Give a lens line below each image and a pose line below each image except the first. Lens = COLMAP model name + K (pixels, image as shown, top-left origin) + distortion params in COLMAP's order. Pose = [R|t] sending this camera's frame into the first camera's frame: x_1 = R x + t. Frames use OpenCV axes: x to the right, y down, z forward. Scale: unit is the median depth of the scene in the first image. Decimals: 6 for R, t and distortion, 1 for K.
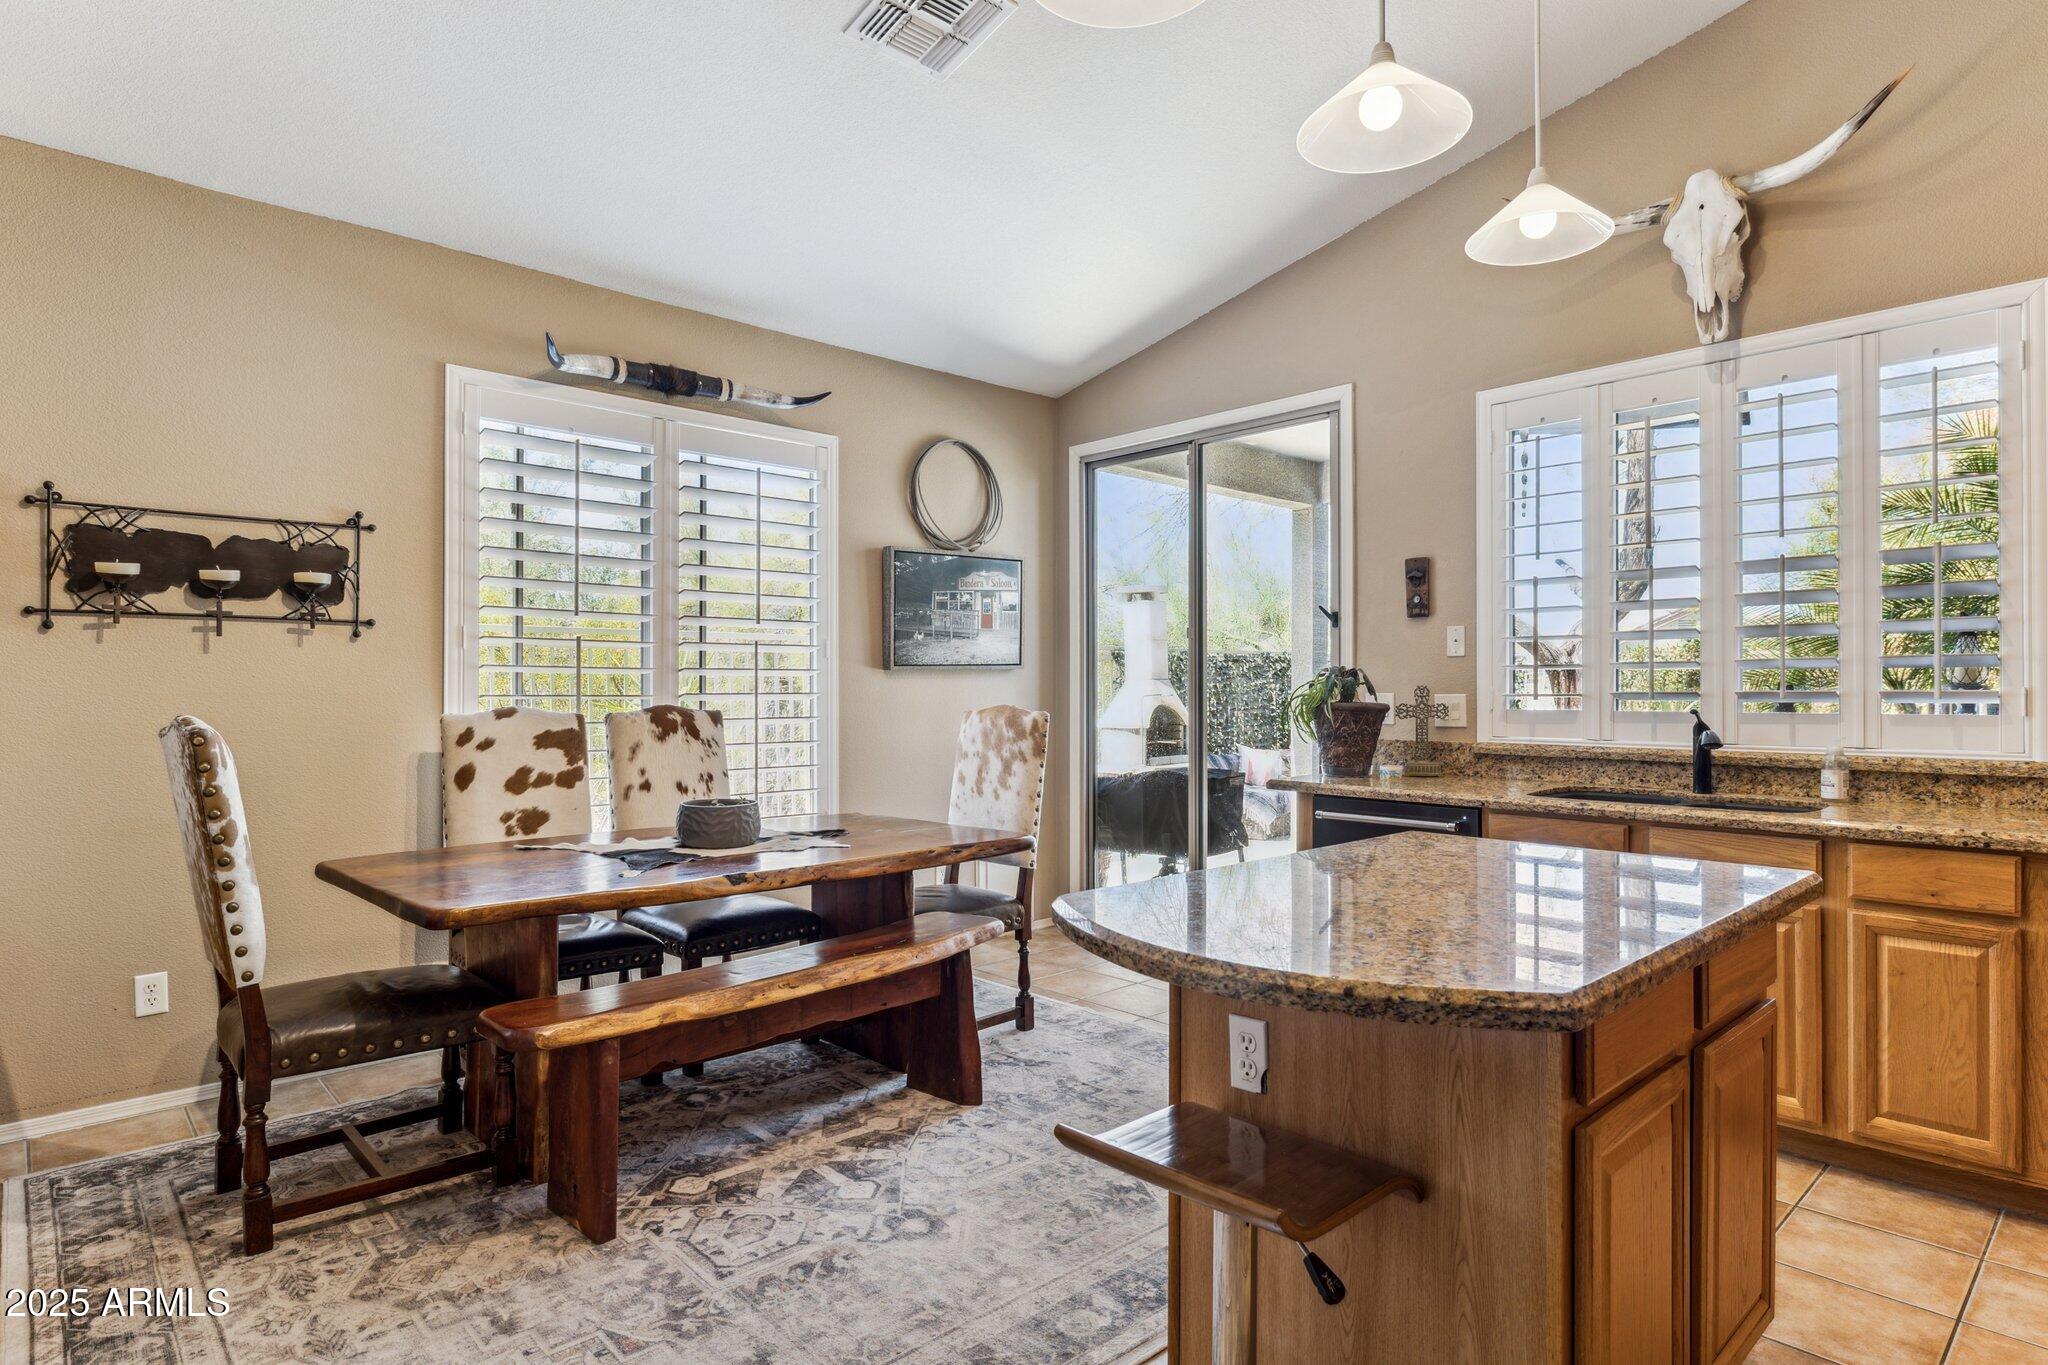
lens RADIAL K [[1105.4, 0, 1031.4], [0, 1105.4, 692.4], [0, 0, 1]] dist [-0.006749, -0.000531]
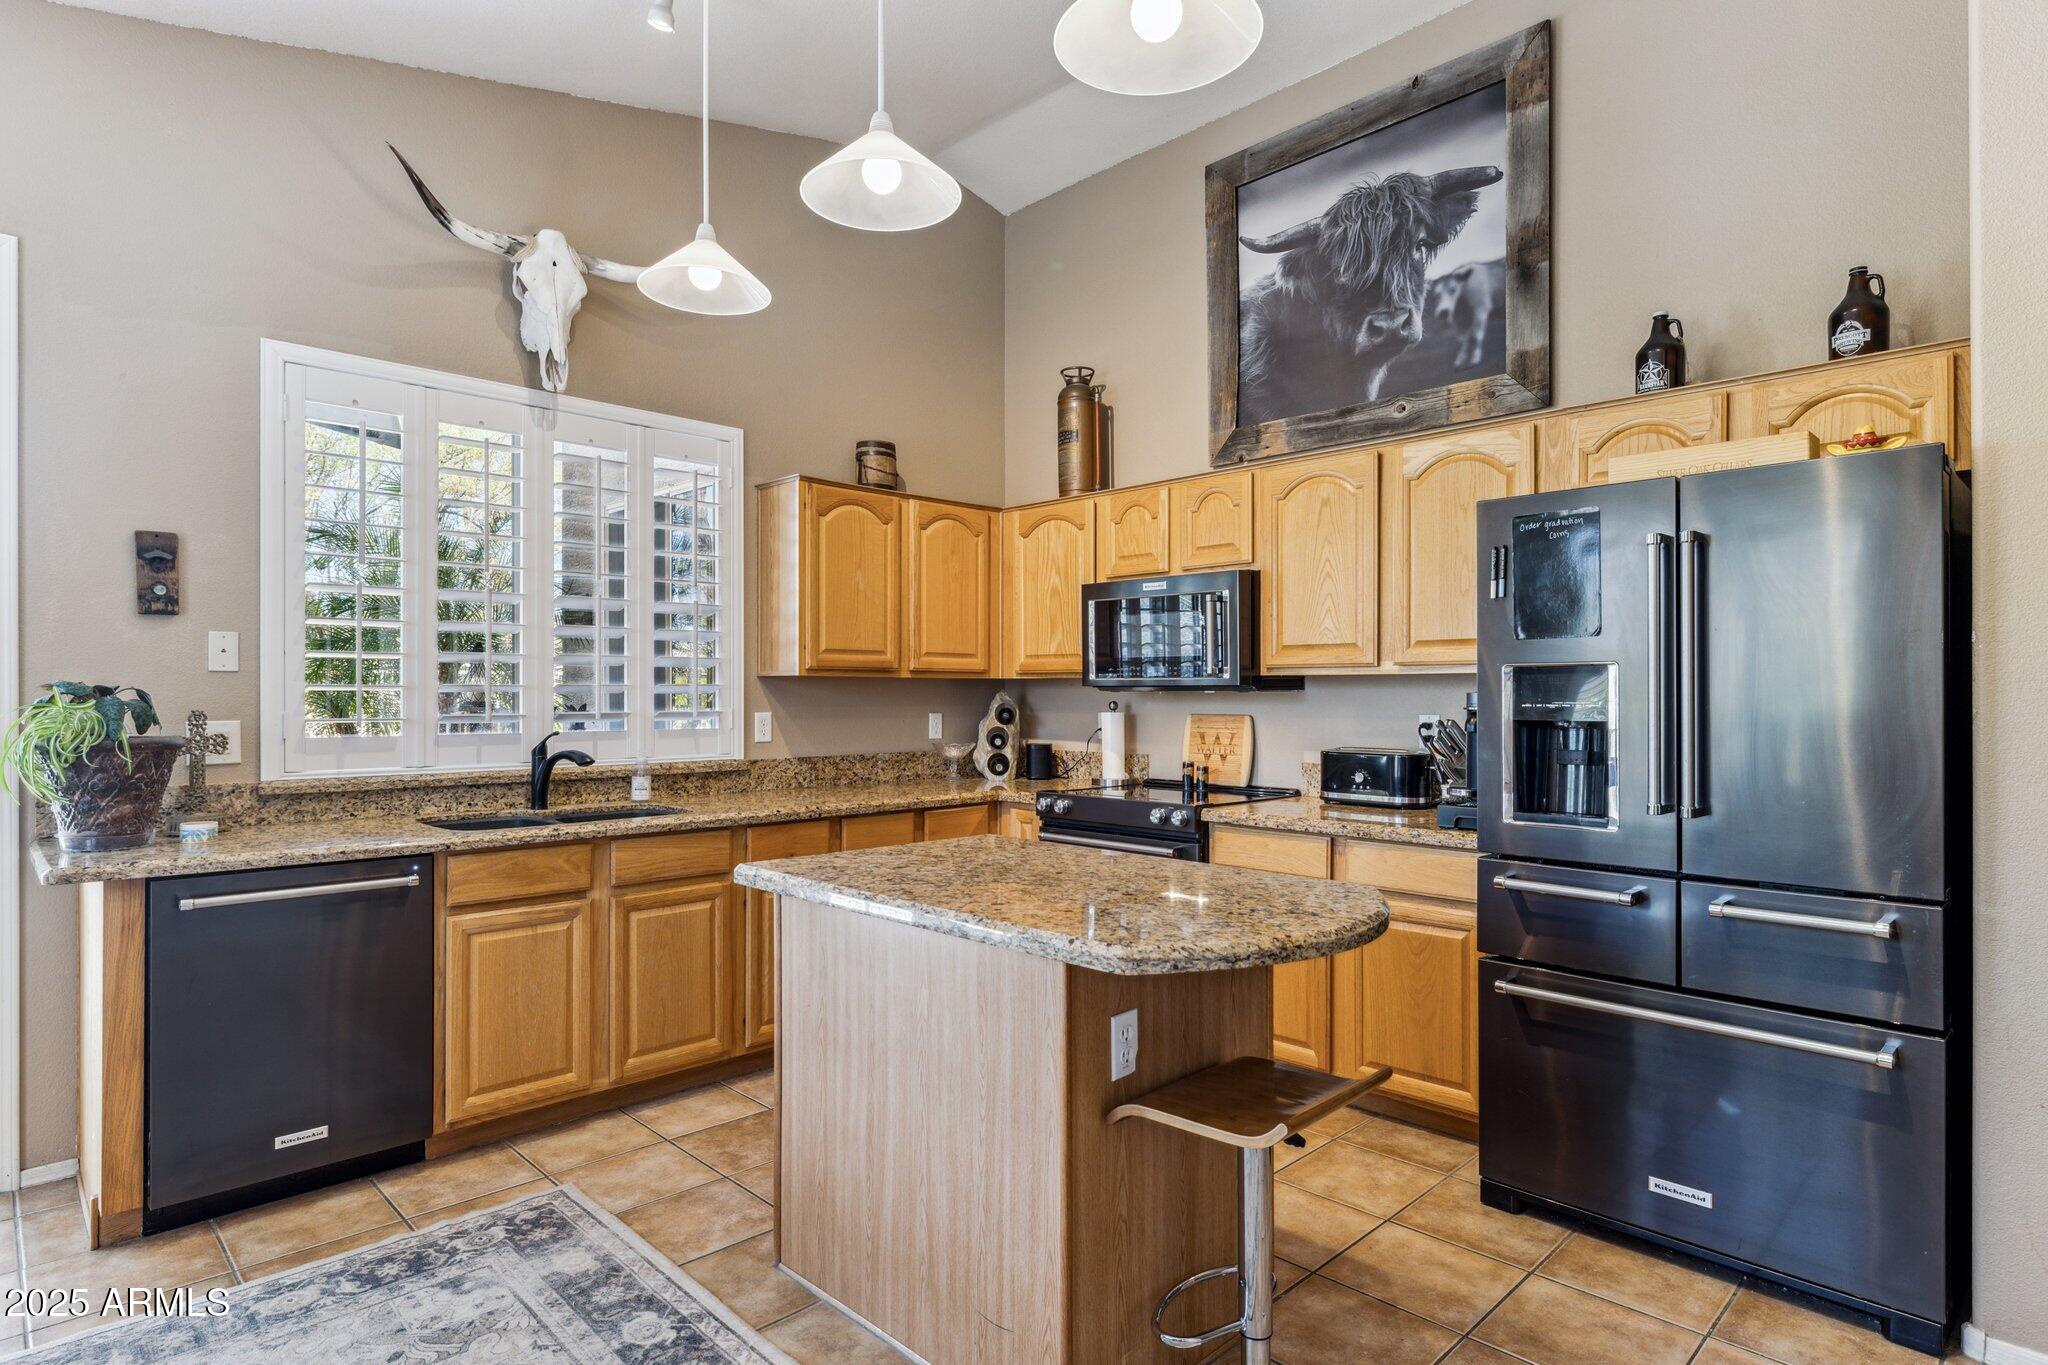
lens RADIAL K [[1105.4, 0, 1024.1], [0, 1105.4, 682.7], [0, 0, 1]] dist [-0.006749, -0.000531]
pose [[-0.026877, 0.011032, 0.999578, -0.453828], [0.003737, 0.999933, -0.010936, -0.016677], [-0.999632, 0.003442, -0.026916, 0.542948]]
